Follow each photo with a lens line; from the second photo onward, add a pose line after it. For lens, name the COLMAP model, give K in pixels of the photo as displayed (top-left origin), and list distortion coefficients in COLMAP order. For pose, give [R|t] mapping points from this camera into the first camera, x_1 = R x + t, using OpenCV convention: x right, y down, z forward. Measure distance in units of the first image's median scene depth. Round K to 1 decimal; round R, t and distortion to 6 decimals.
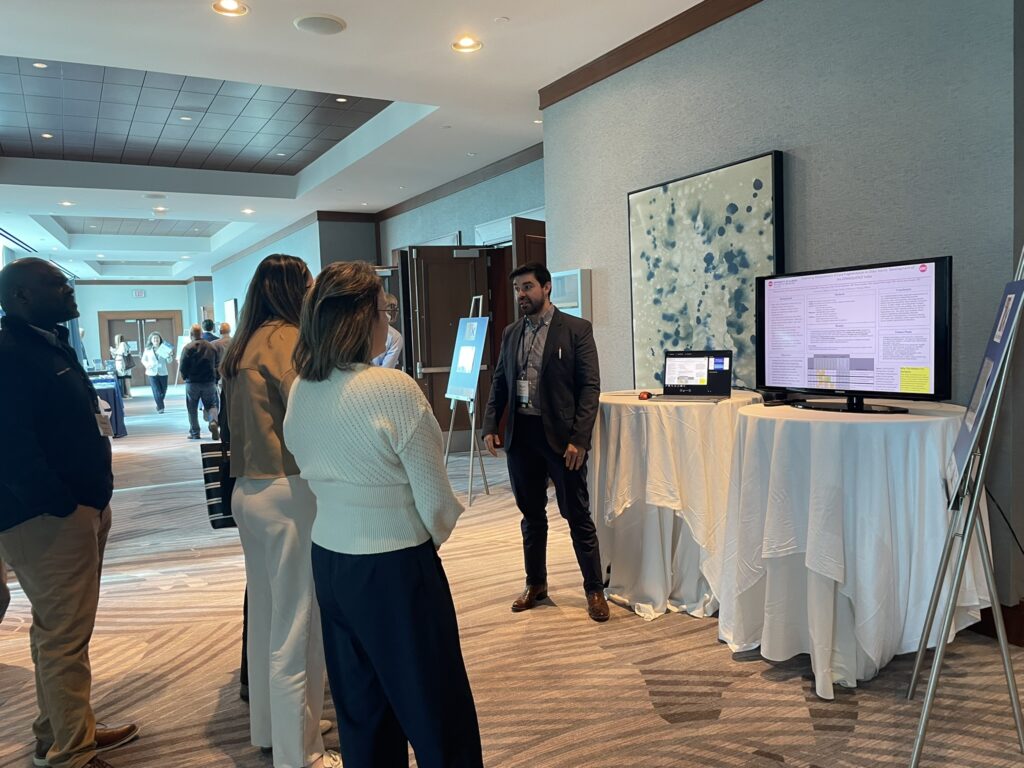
lens RADIAL K [[781.2, 0, 512.7], [0, 781.2, 388.3], [0, 0, 1]] dist [0.053395, -0.071802]
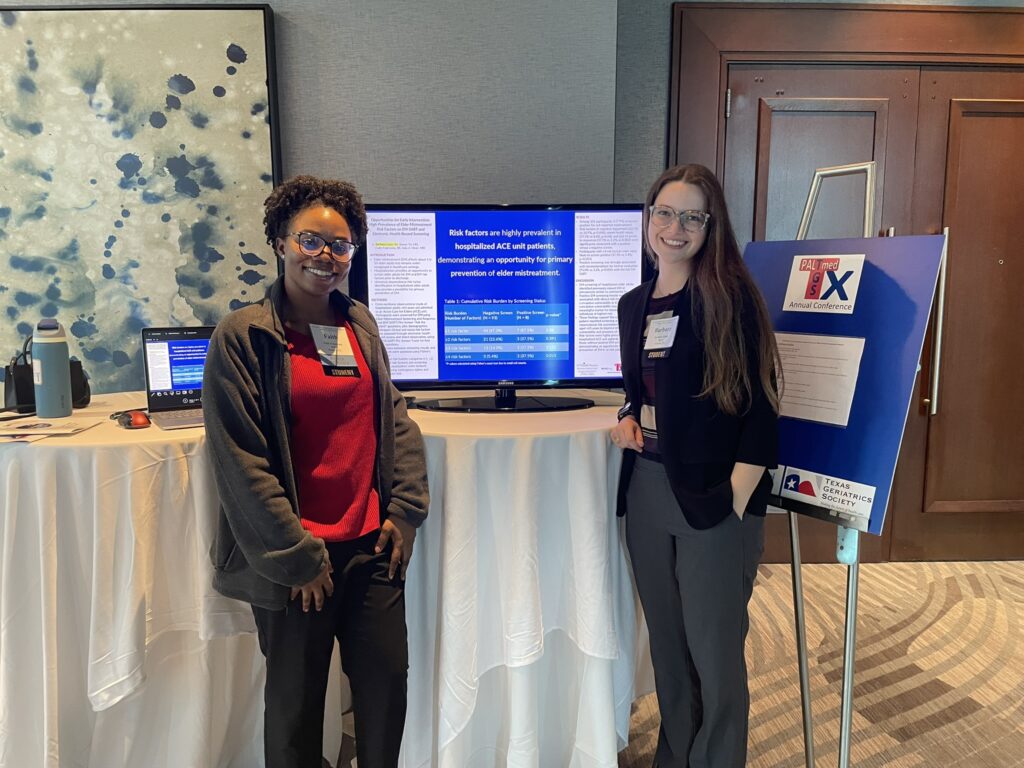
lens RADIAL K [[781.2, 0, 516.7], [0, 781.2, 382.1], [0, 0, 1]] dist [0.053395, -0.071802]
pose [[0.468019, -0.074267, 0.880592, -0.137187], [0.048850, 0.997113, 0.058132, -0.026496], [-0.882367, 0.015810, 0.470296, 0.485263]]
